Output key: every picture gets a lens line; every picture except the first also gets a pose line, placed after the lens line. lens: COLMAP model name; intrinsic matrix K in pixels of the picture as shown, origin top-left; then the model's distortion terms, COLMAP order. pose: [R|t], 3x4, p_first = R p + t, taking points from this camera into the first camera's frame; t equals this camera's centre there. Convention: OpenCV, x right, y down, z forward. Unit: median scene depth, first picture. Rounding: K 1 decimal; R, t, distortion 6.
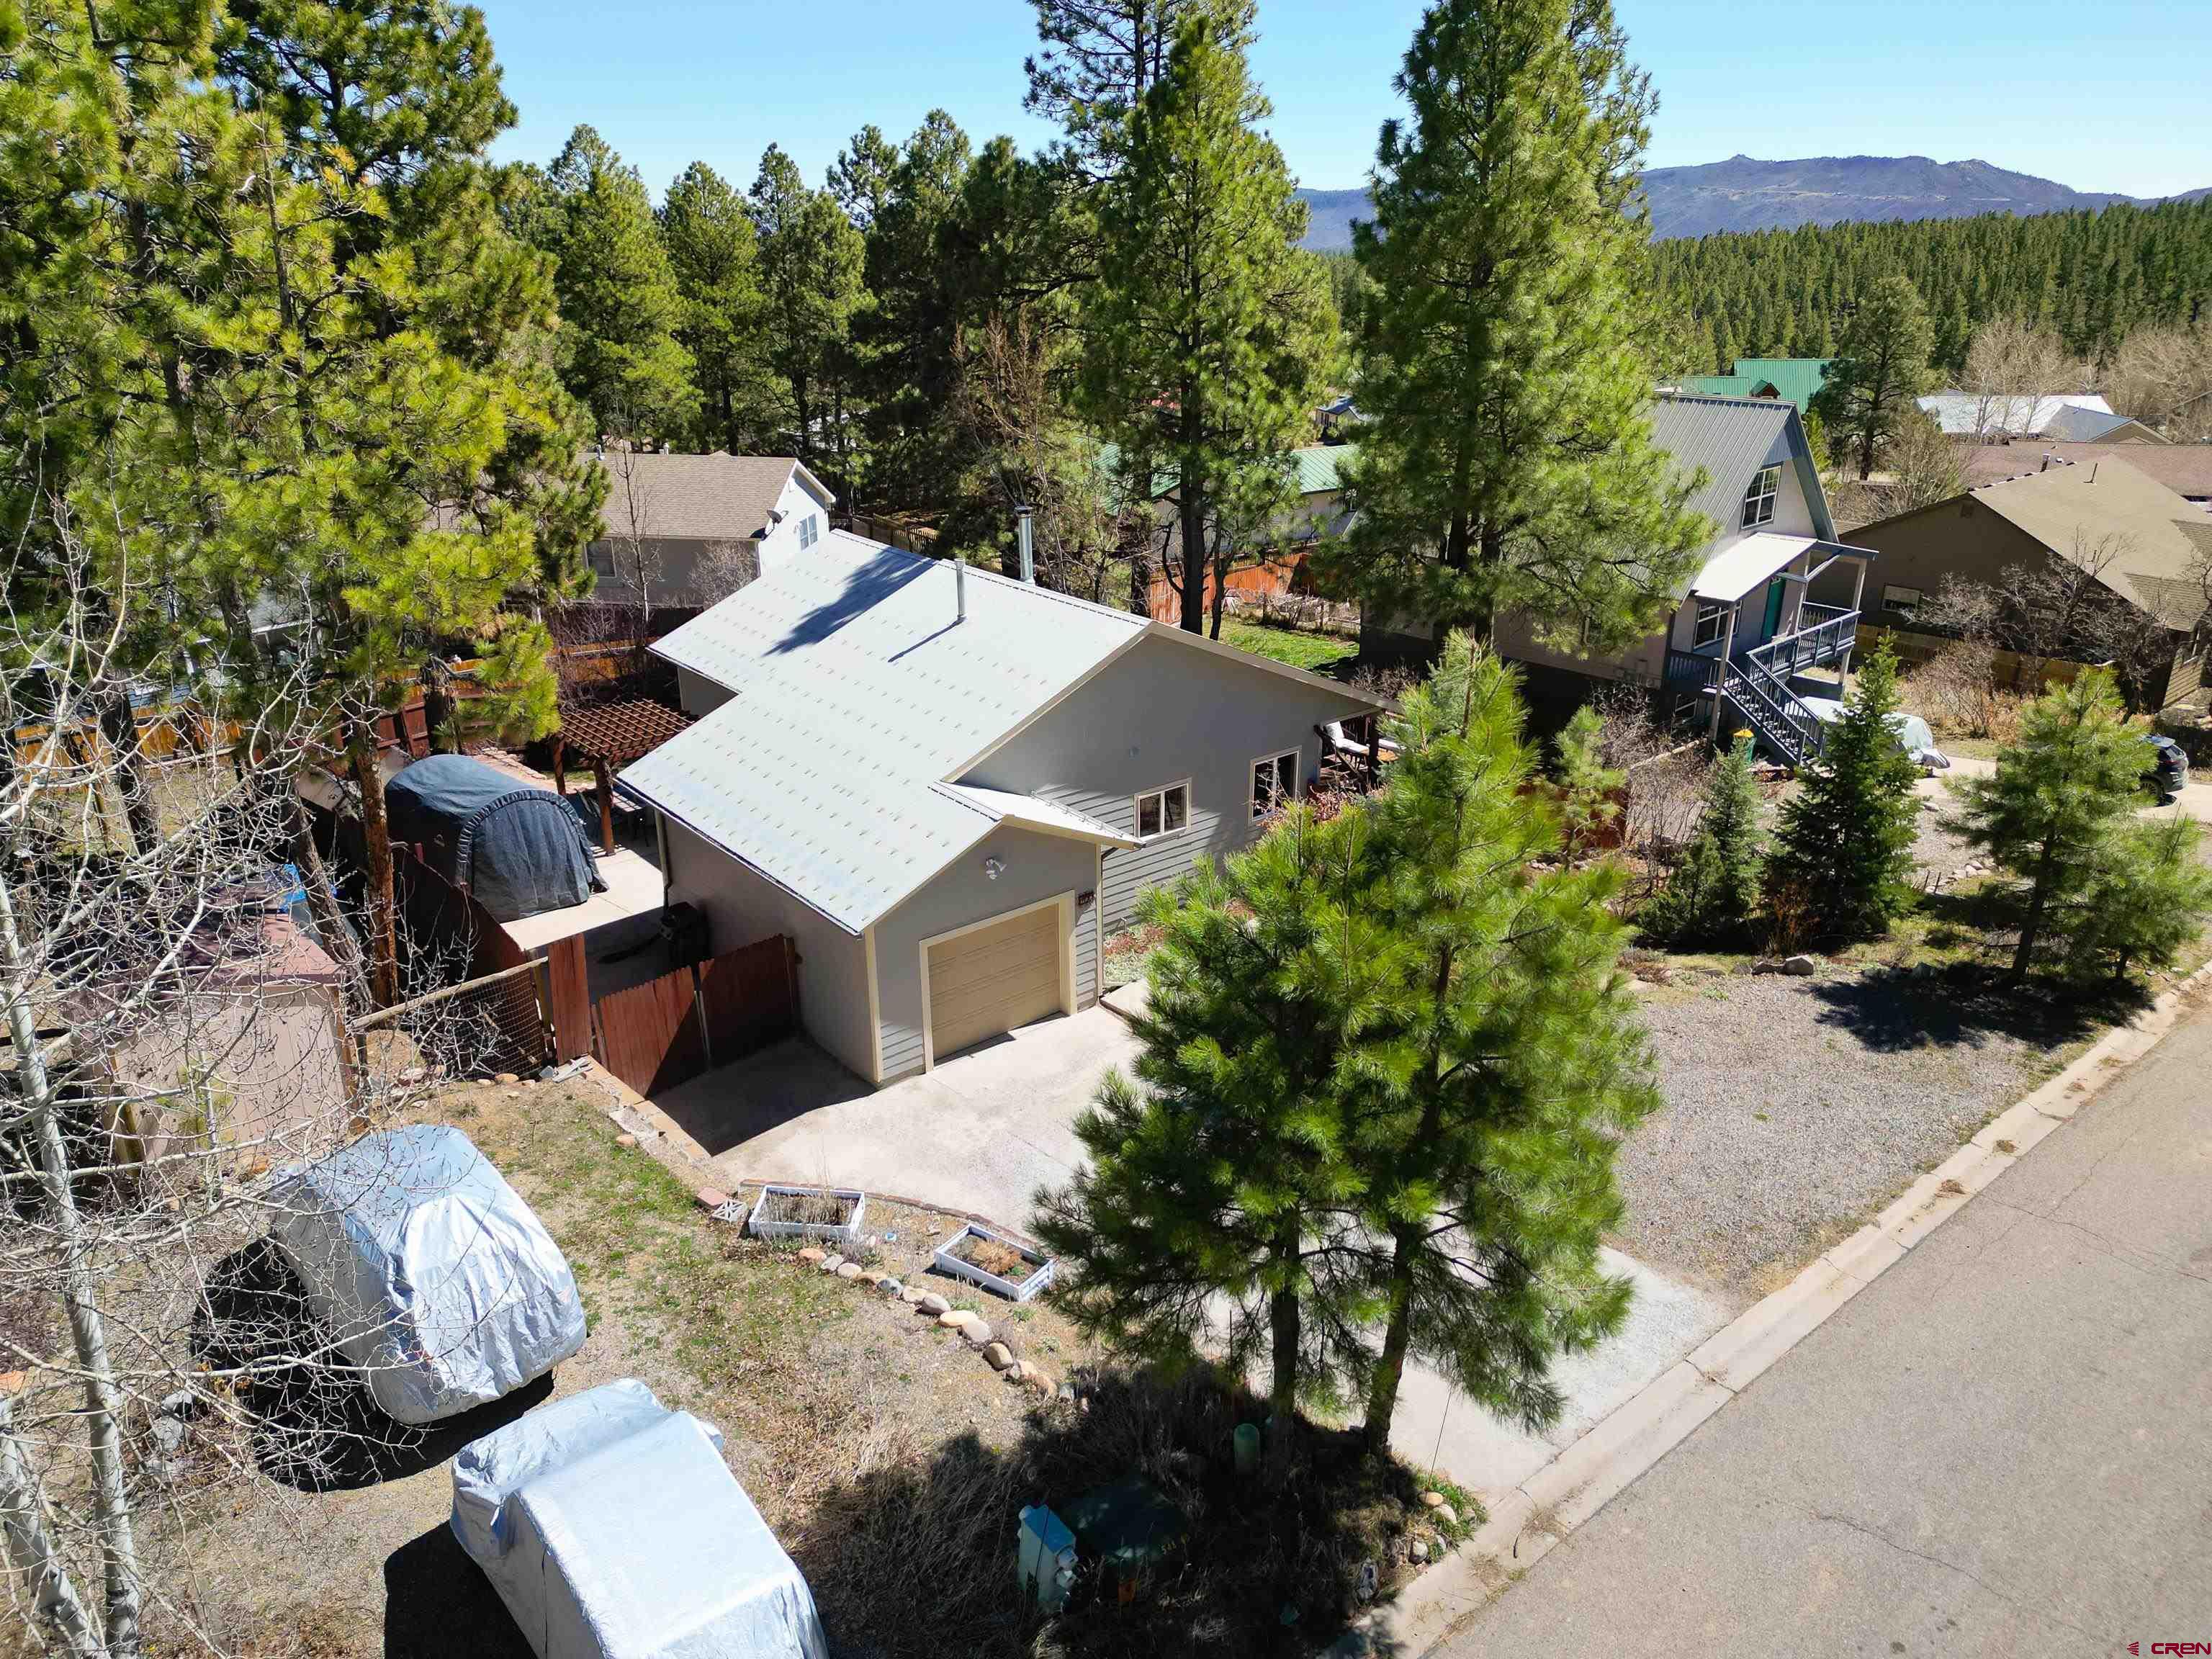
lens RADIAL K [[1509.6, 0, 1106.0], [0, 1509.6, 829.5], [0, 0, 1]] dist [0.131252, -0.122832]
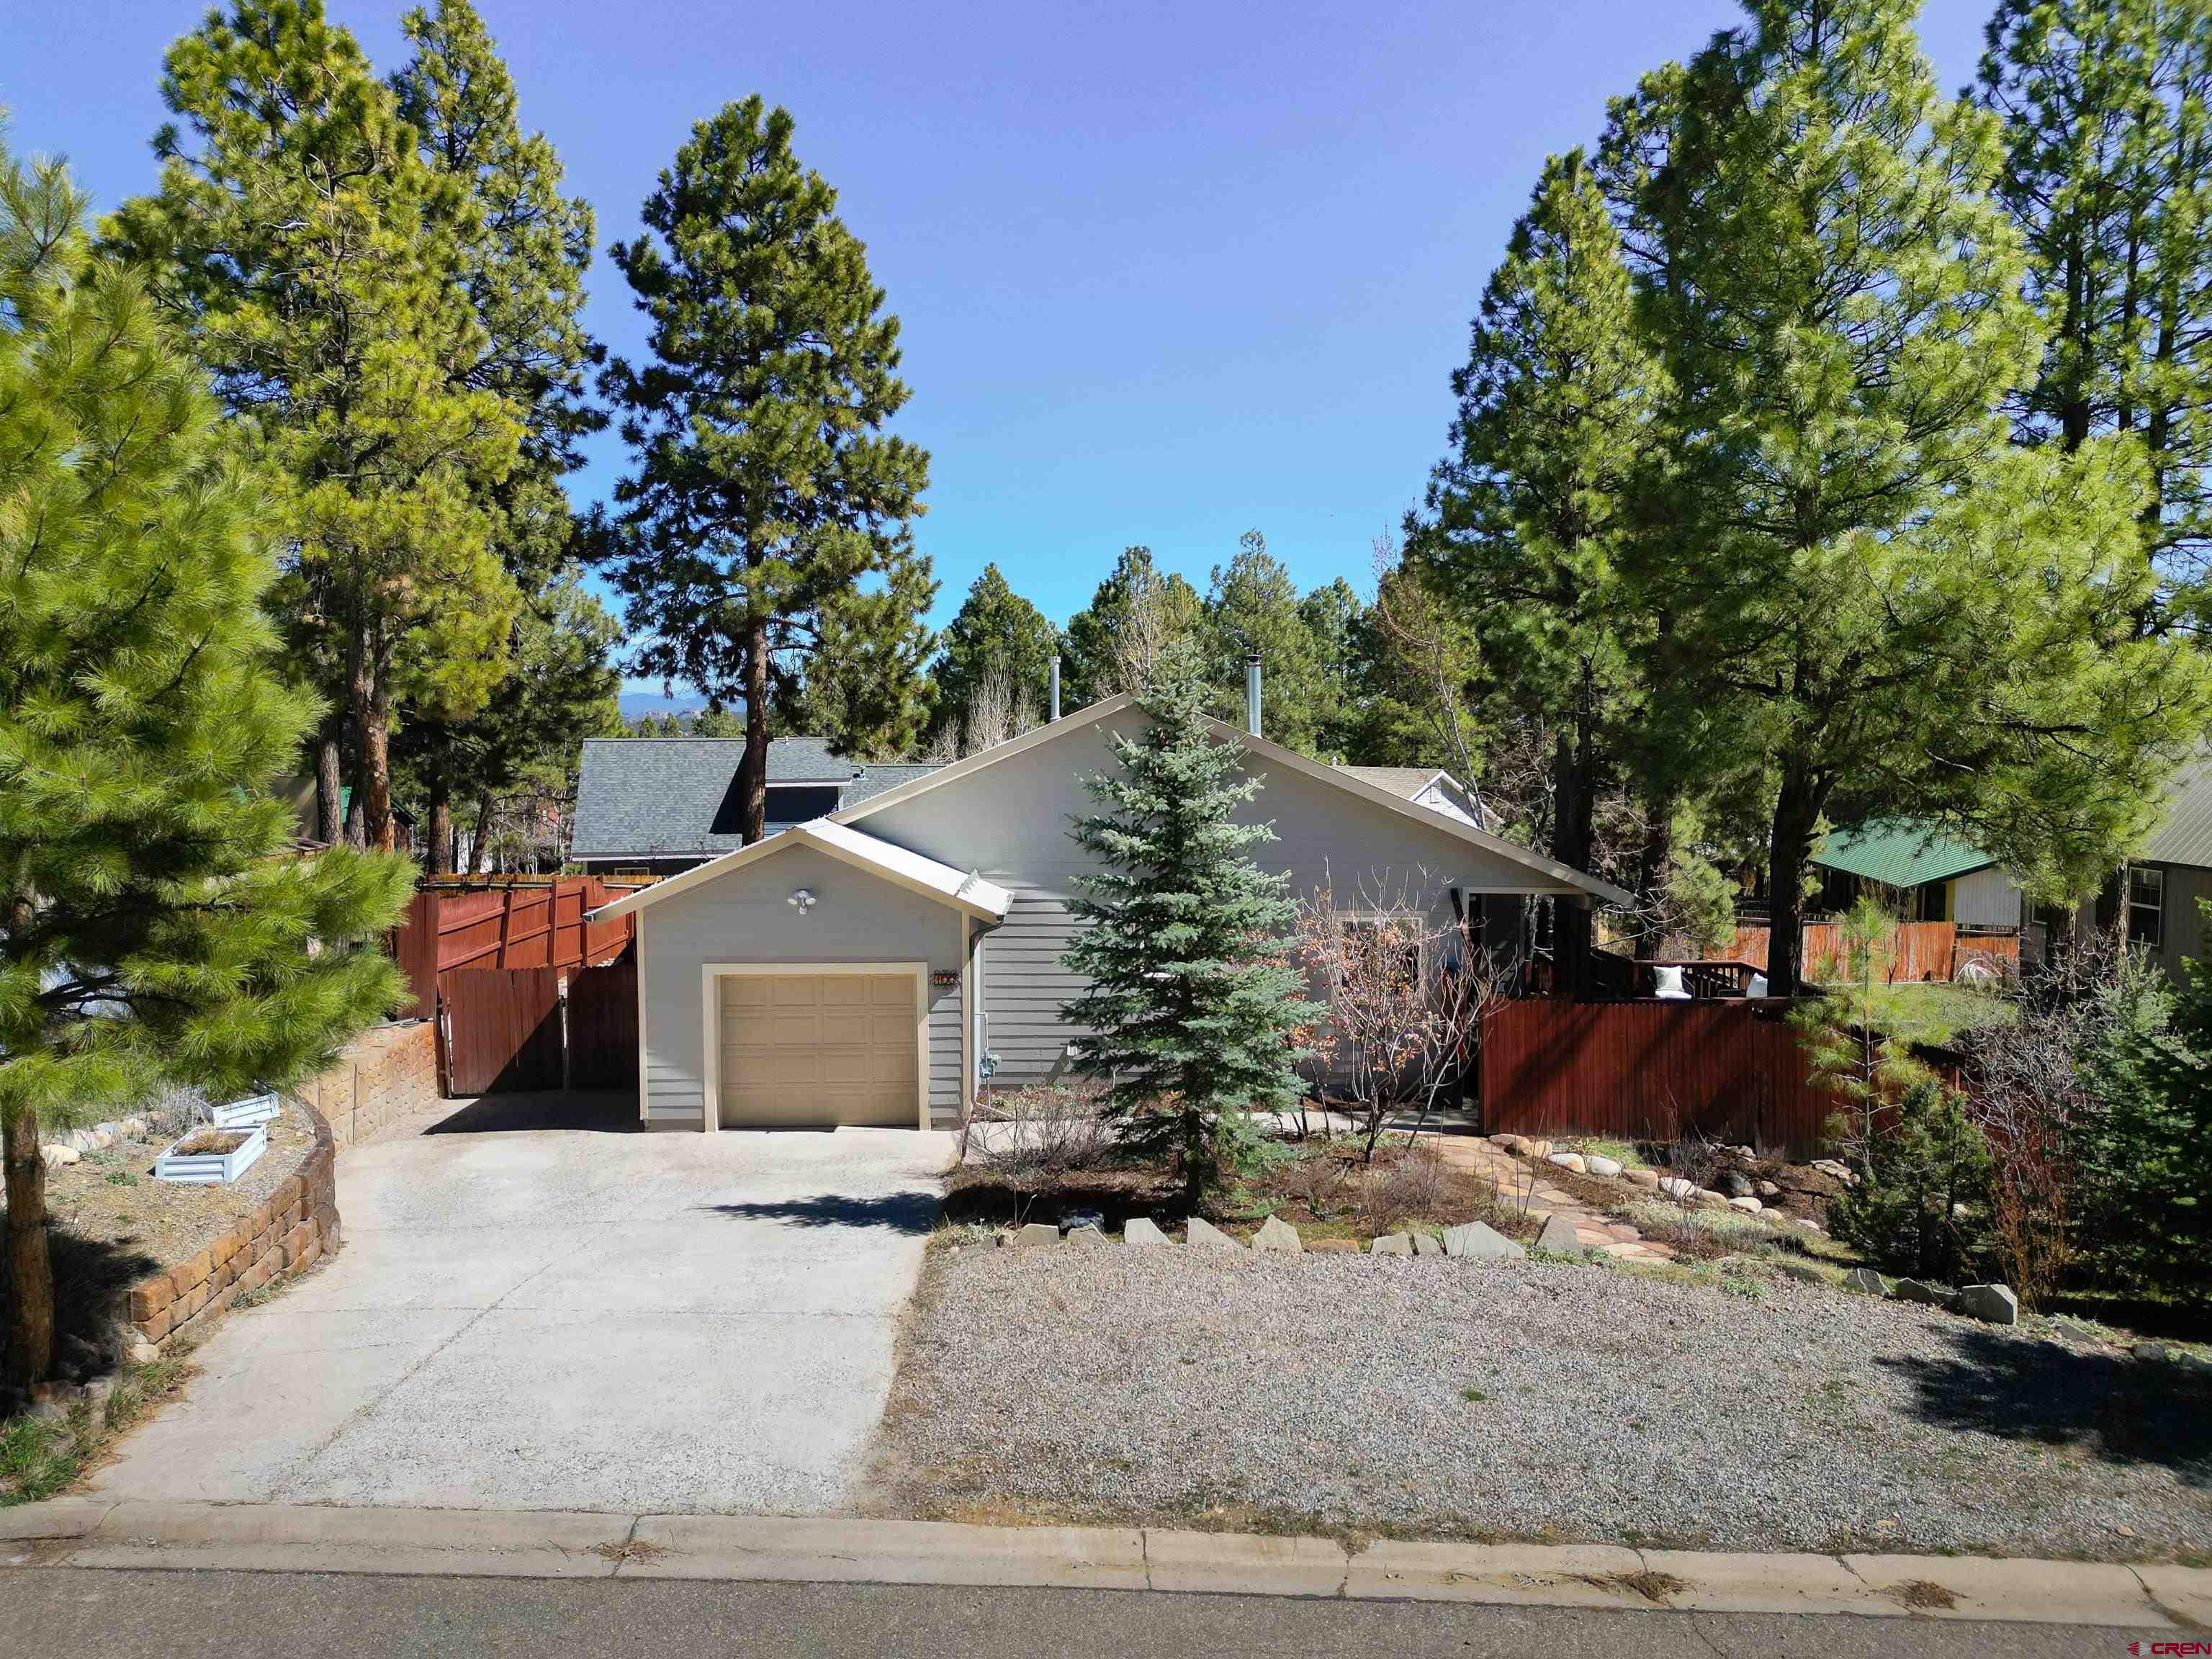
lens RADIAL K [[1509.6, 0, 1106.0], [0, 1509.6, 829.5], [0, 0, 1]] dist [0.131252, -0.122832]
pose [[0.780761, 0.048094, -0.622976, 0.590963], [-0.231412, 0.948390, -0.216807, 0.131736], [0.580397, 0.313439, 0.751596, 0.414847]]
